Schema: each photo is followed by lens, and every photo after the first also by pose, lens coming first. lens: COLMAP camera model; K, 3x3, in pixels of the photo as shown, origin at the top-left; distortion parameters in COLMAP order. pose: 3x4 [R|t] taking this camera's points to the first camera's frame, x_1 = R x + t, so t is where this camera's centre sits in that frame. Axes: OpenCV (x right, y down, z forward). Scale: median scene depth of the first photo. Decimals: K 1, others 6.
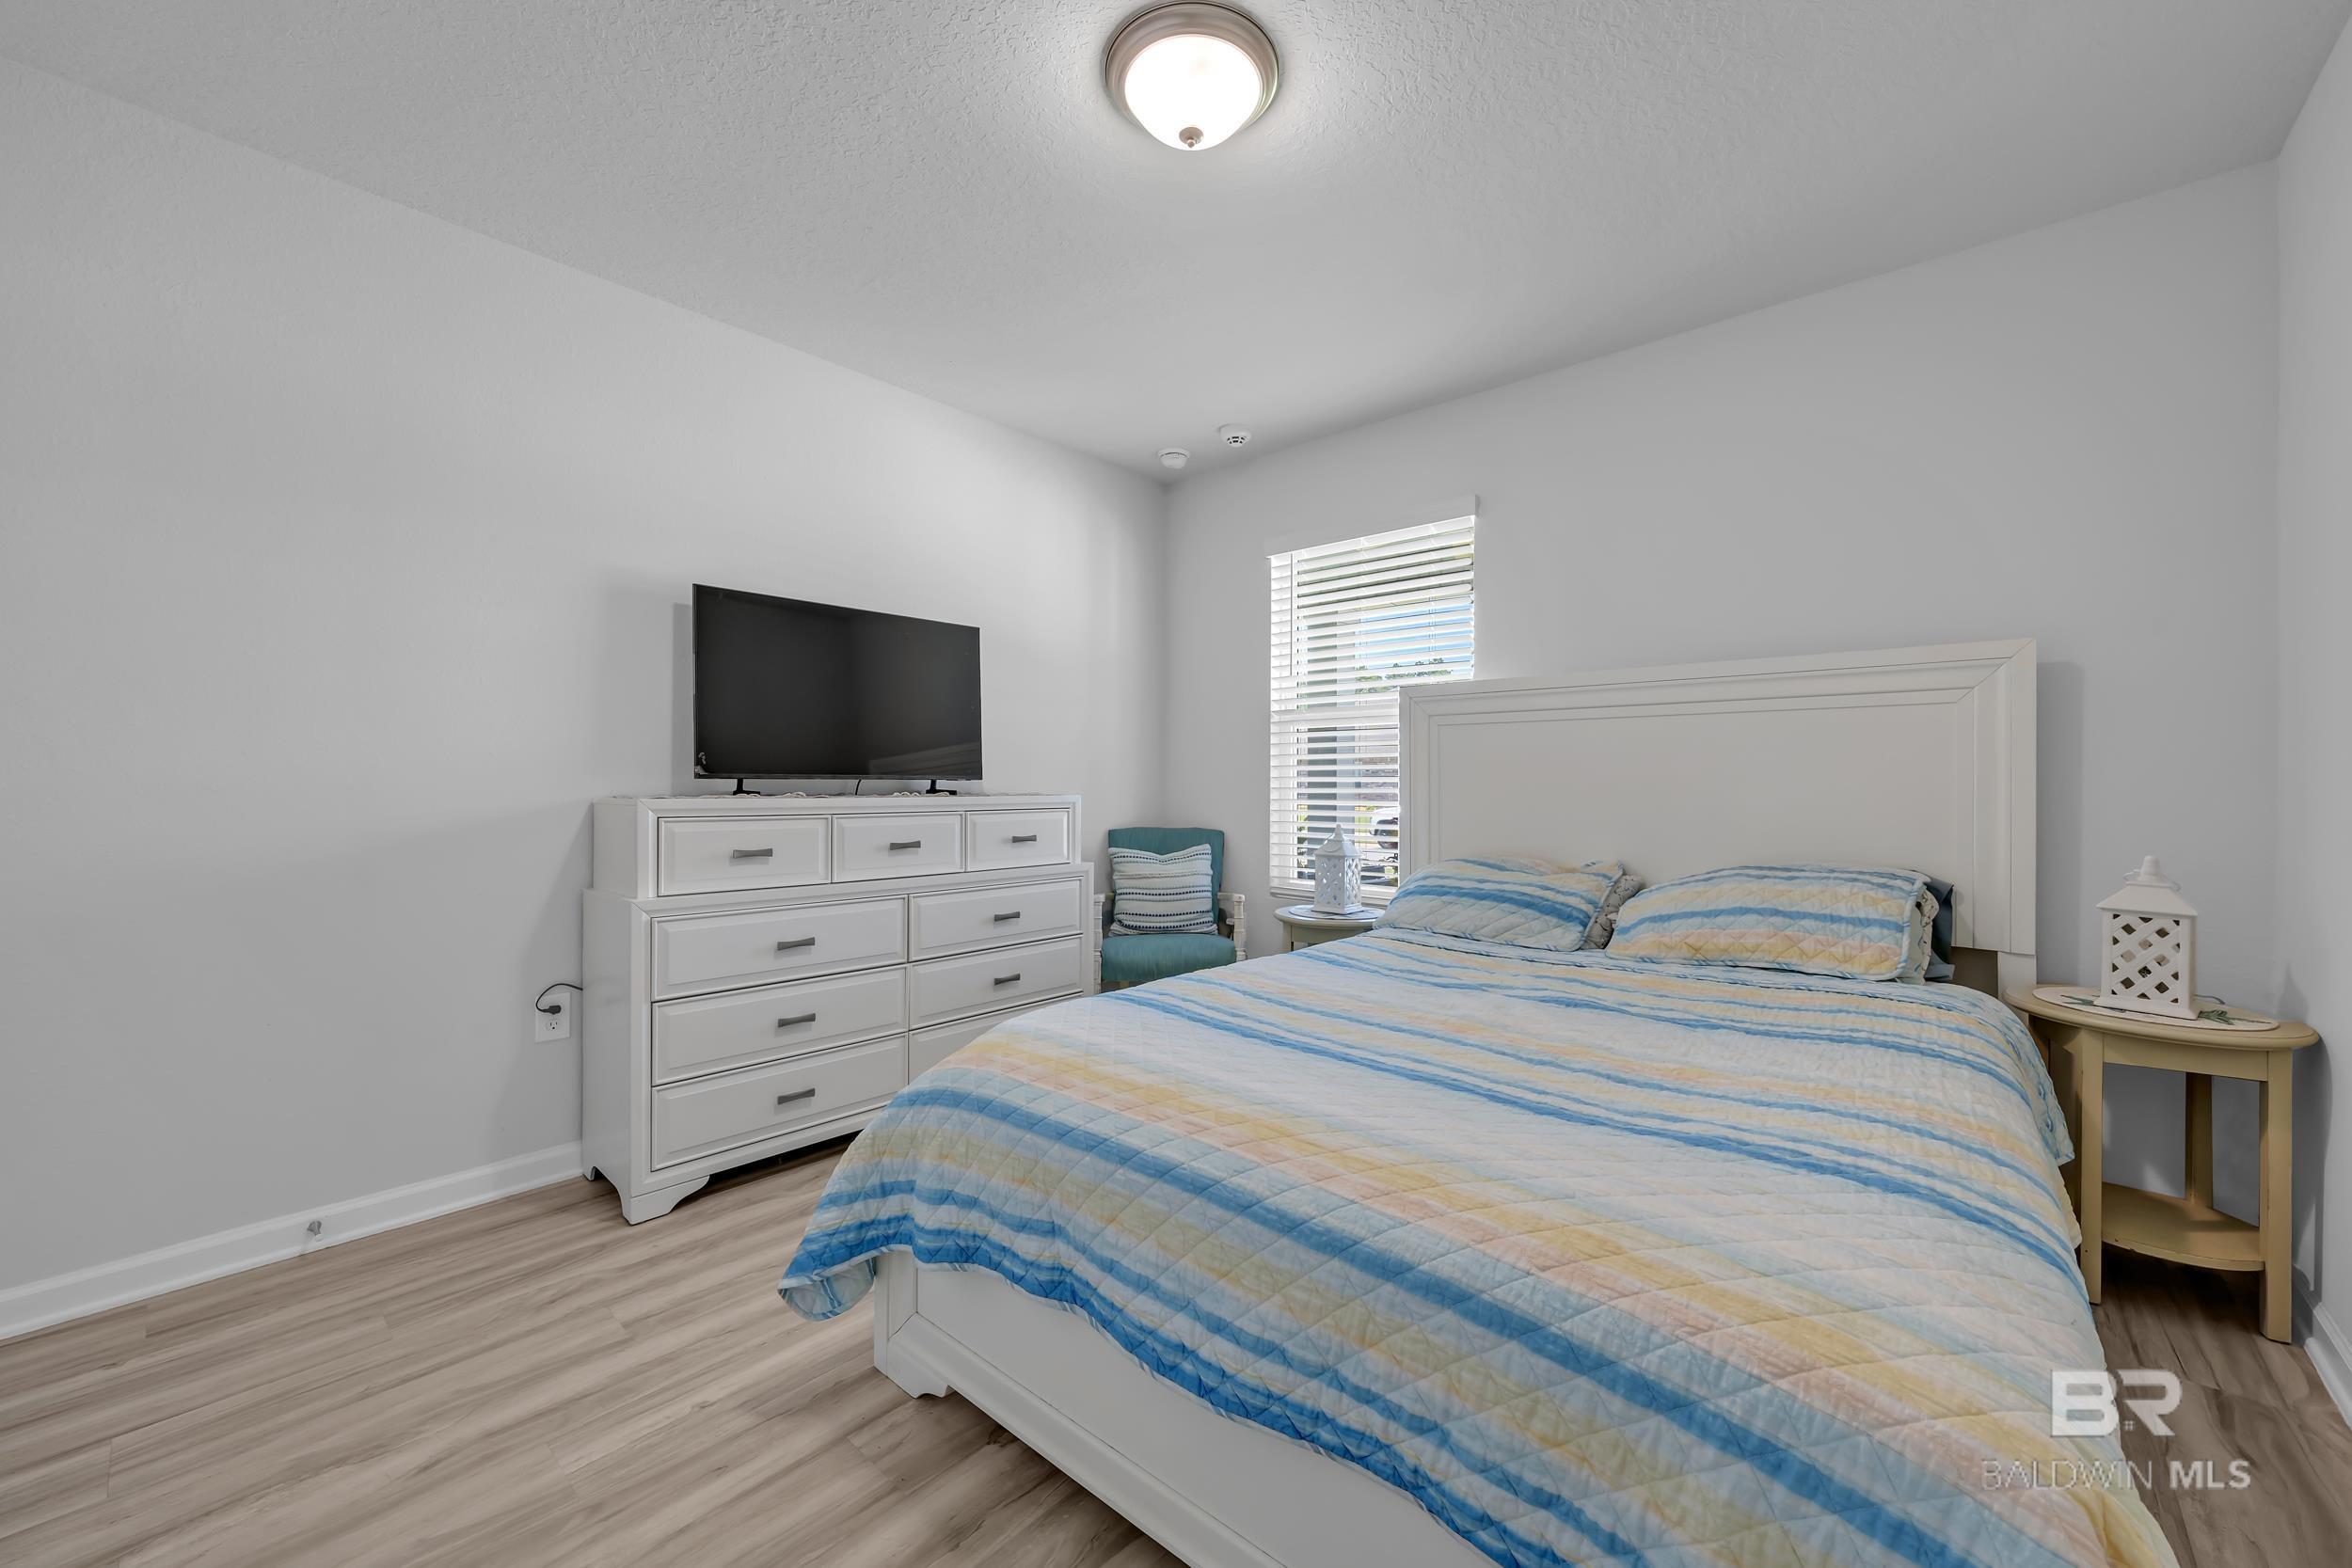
lens RADIAL K [[875.7, 0, 1189.4], [0, 875.7, 774.5], [0, 0, 1]] dist [-0.001639, 0.000004]
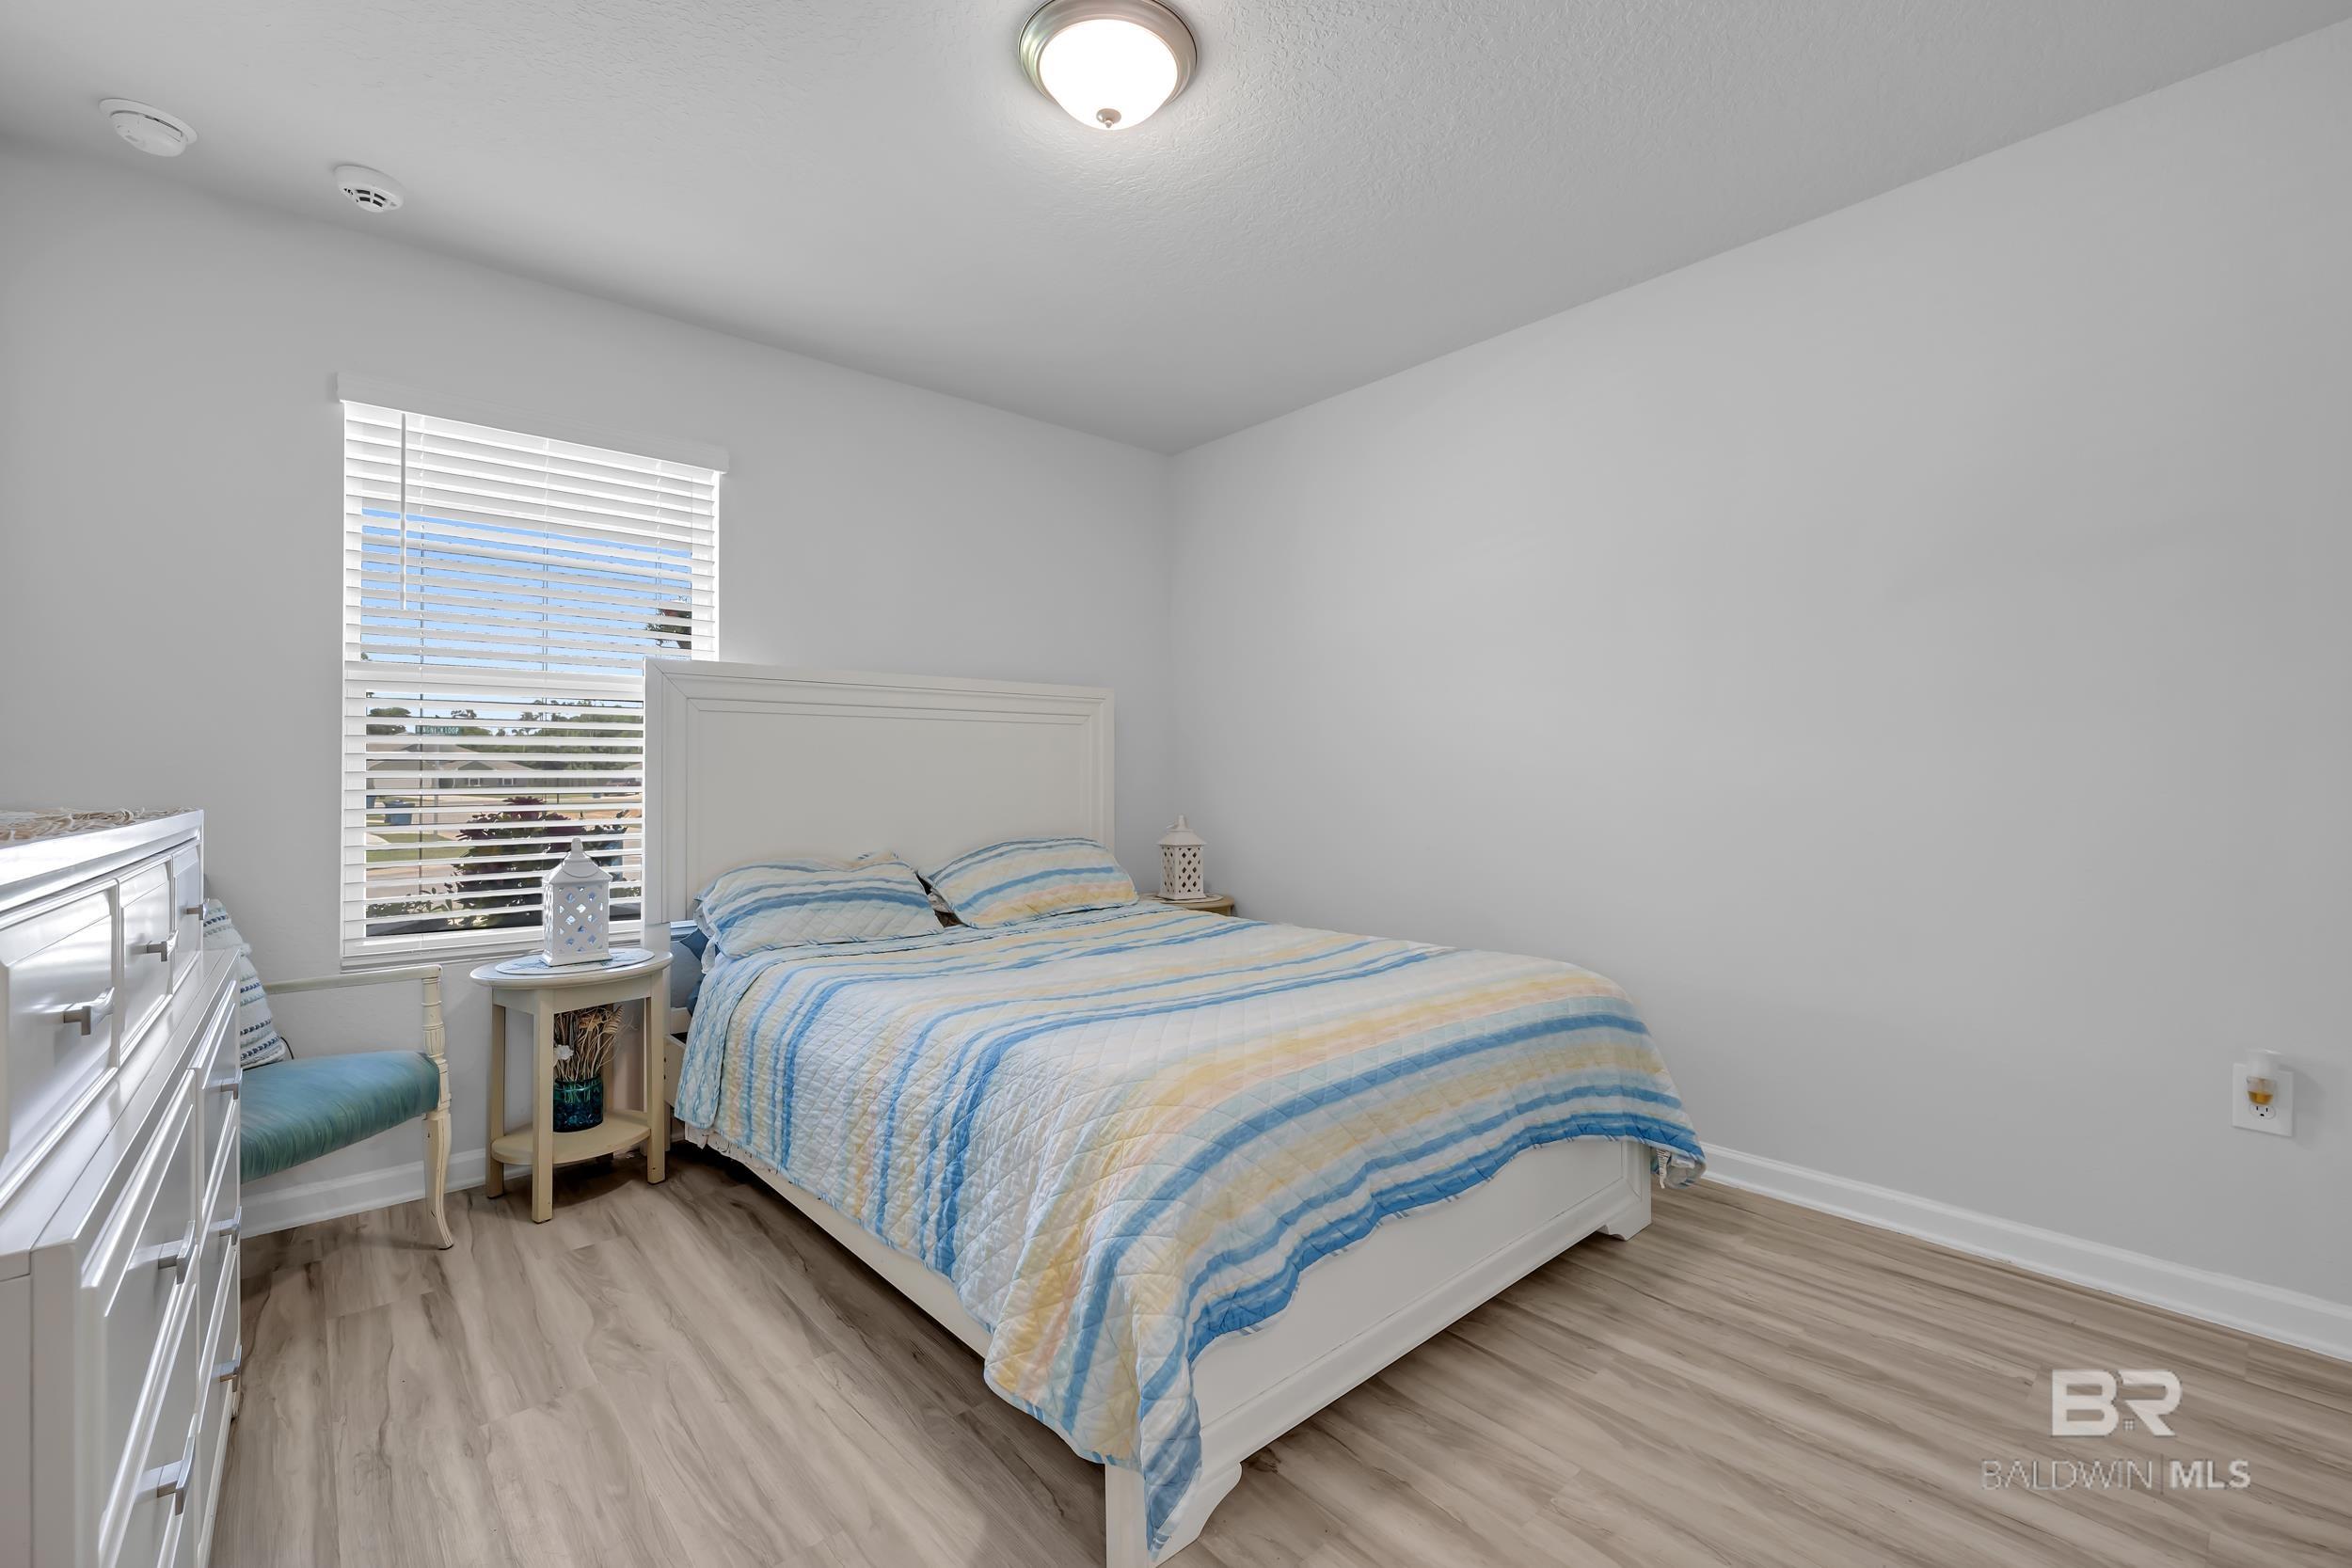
lens RADIAL K [[978.1, 0, 1171.1], [0, 978.1, 765.5], [0, 0, 1]] dist [0.000491, 0.000084]
pose [[0.158996, 0.009931, 0.987229, -0.984298], [-0.001375, 0.999951, -0.009837, 0.007733], [-0.987278, 0.000207, 0.159002, 0.712174]]
